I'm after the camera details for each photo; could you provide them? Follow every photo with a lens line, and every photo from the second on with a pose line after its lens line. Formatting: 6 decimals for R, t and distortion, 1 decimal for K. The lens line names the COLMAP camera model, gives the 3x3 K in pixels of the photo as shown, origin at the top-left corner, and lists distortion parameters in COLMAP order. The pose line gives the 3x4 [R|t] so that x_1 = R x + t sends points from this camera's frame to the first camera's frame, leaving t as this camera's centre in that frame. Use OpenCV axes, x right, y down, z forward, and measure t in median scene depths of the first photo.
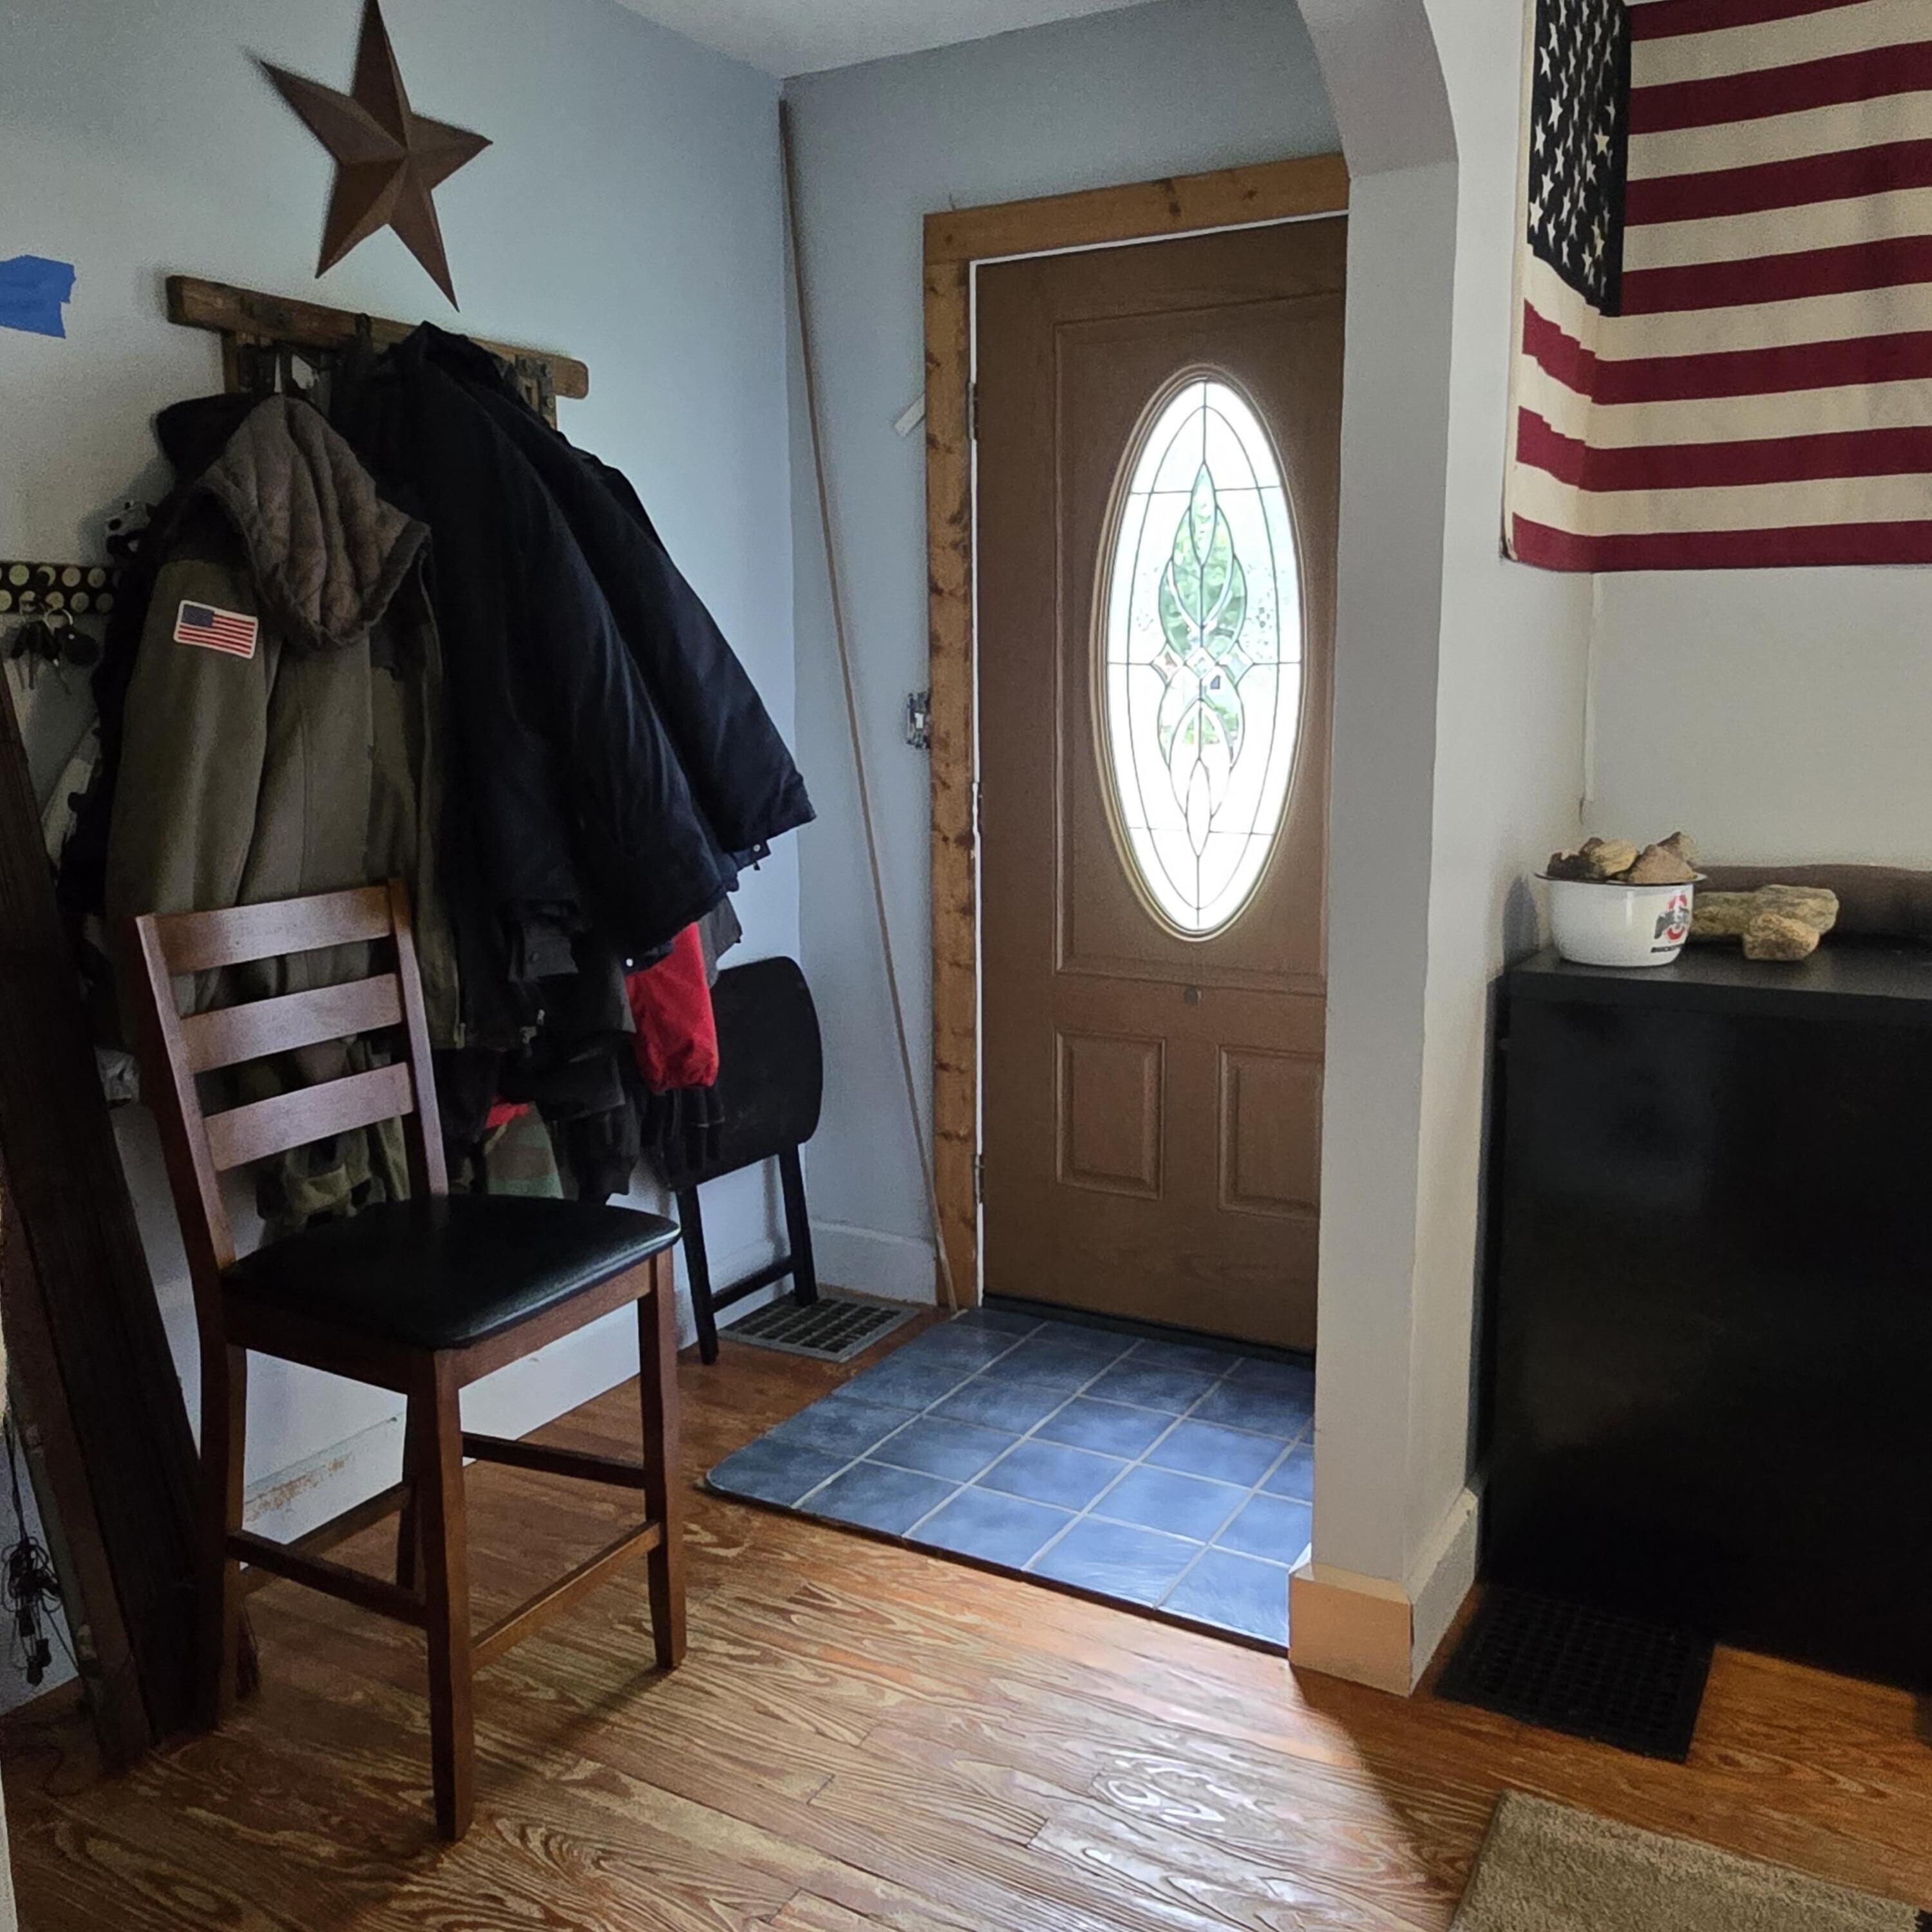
lens RADIAL K [[1757.2, 0, 953.4], [0, 1757.2, 963.0], [0, 0, 1]] dist [0.009807, 0.000000]
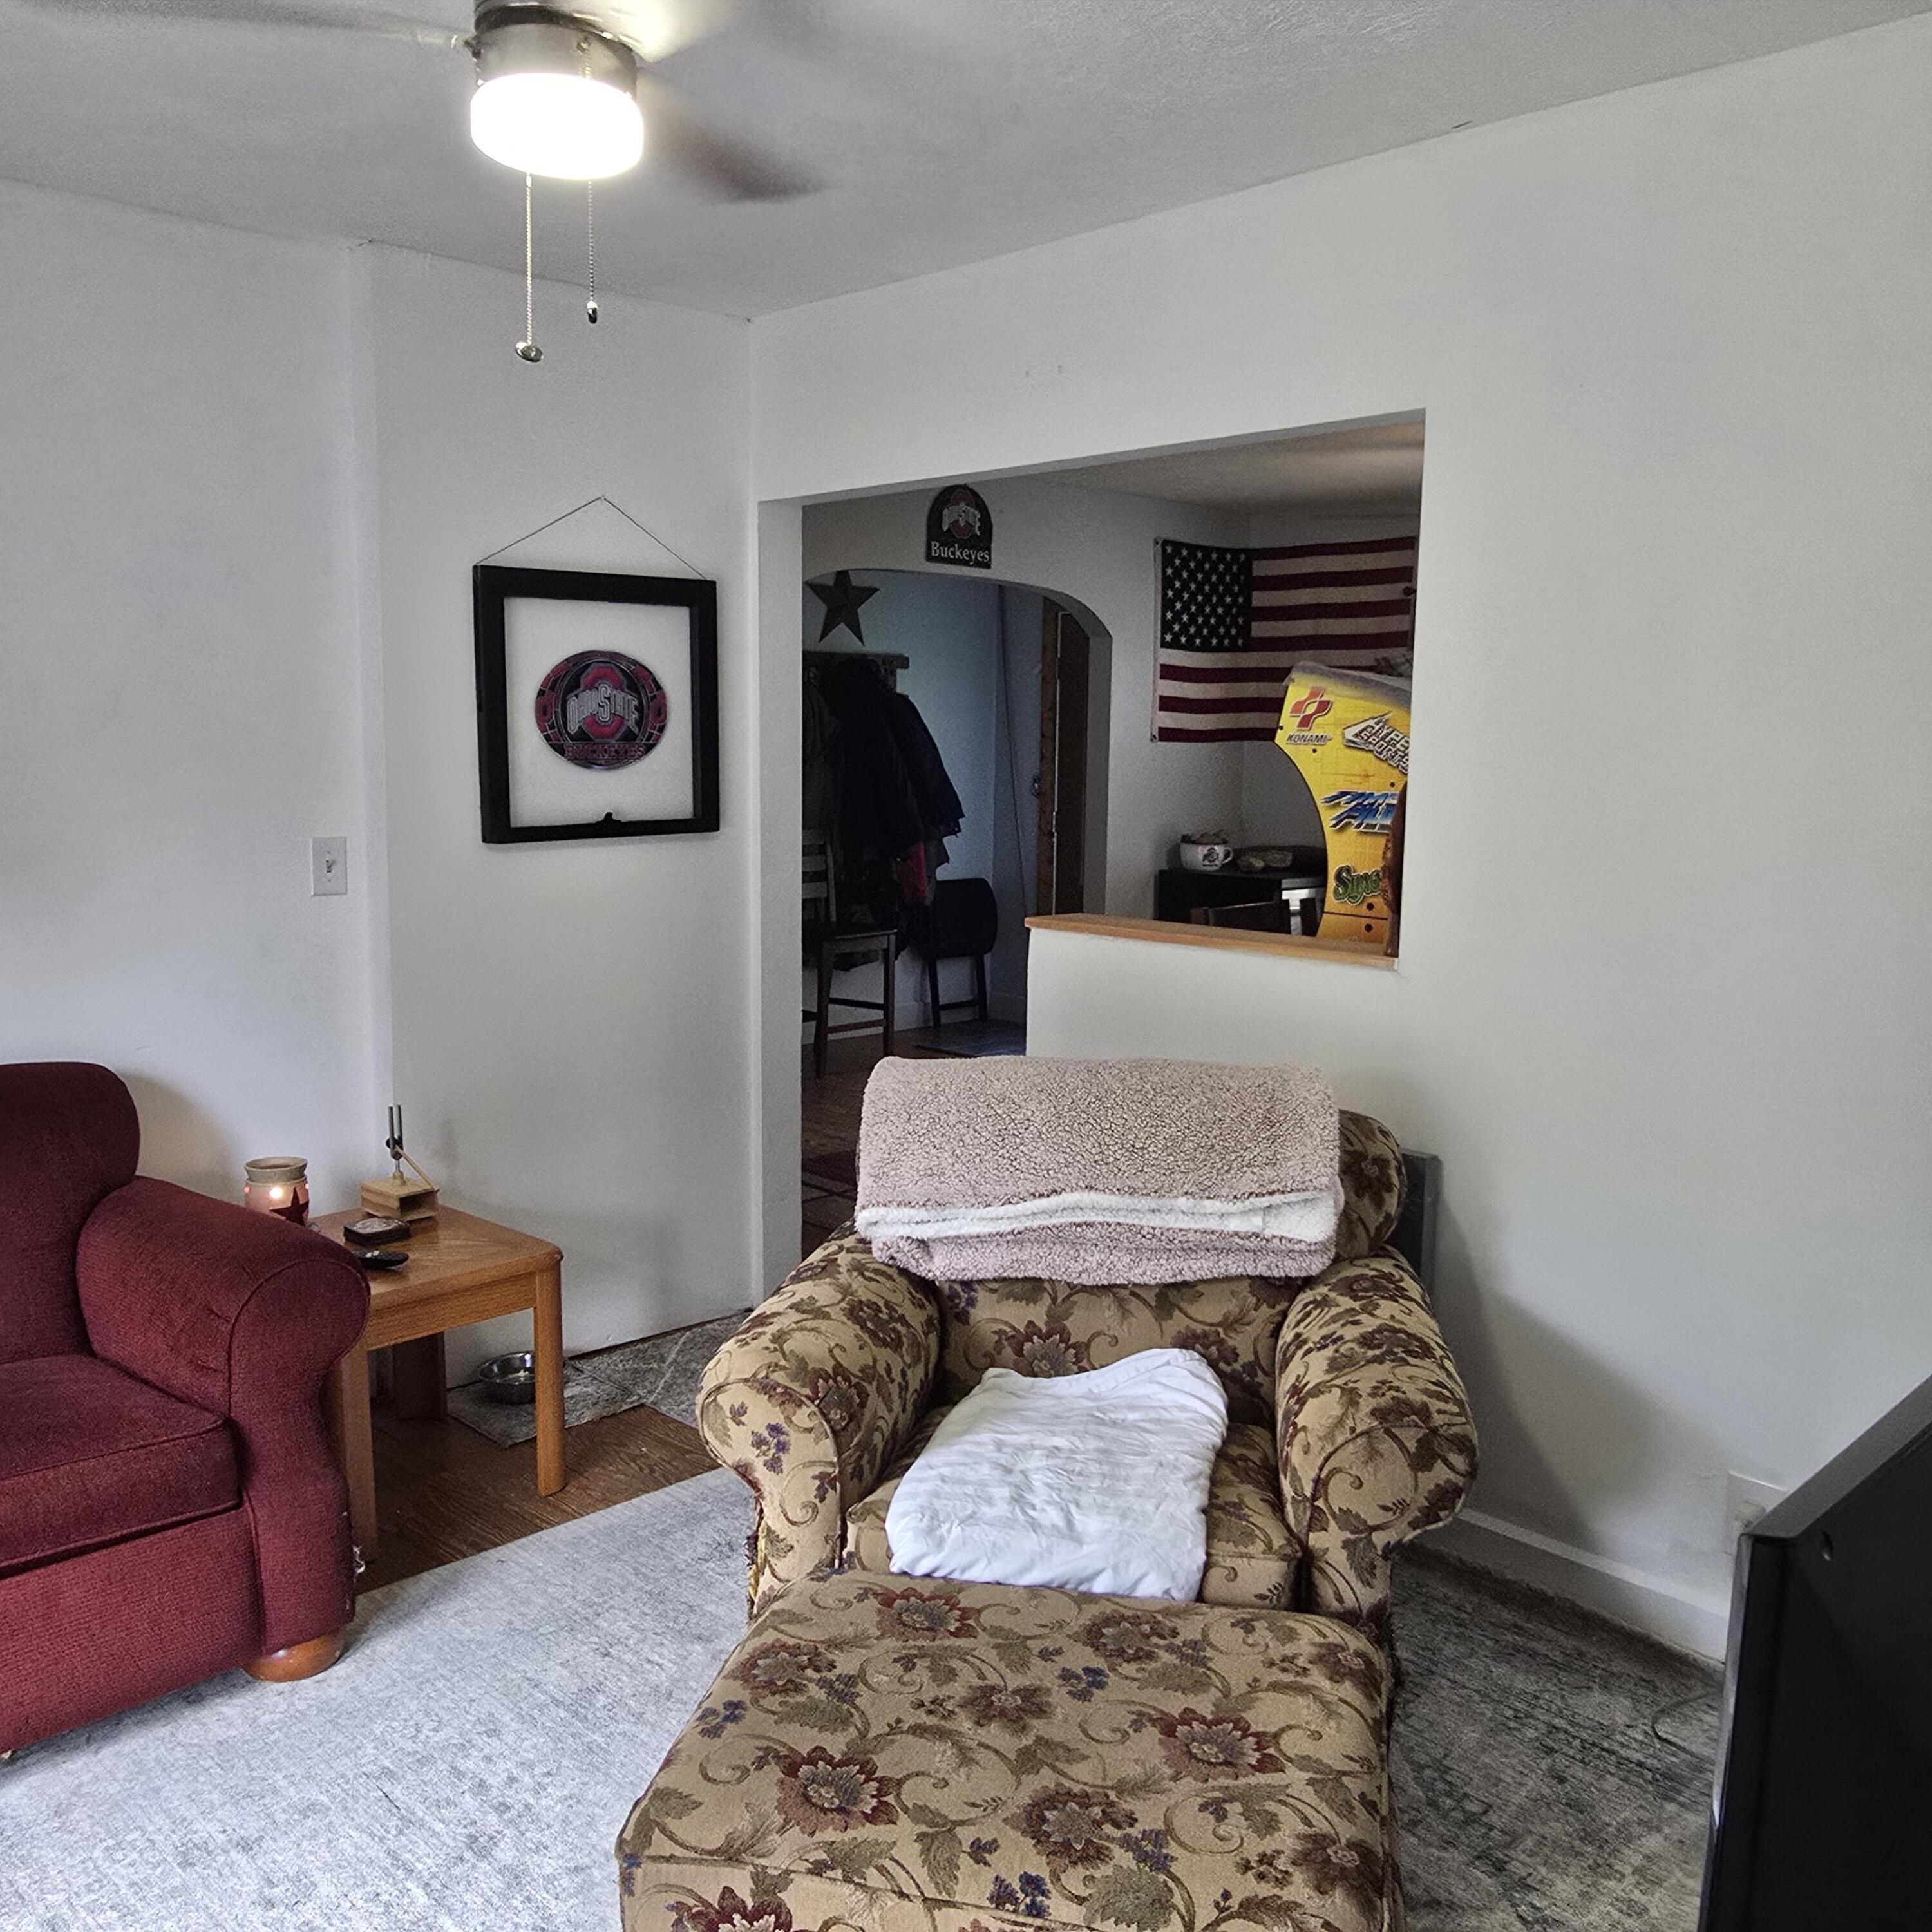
lens RADIAL K [[1757.2, 0, 965.5], [0, 1757.2, 963.3], [0, 0, 1]] dist [0.009807, 0.000000]
pose [[0.961983, 0.056683, -0.267162, 0.768691], [-0.066594, 0.997382, -0.028174, 0.260728], [0.264866, 0.044894, 0.963240, -1.950241]]
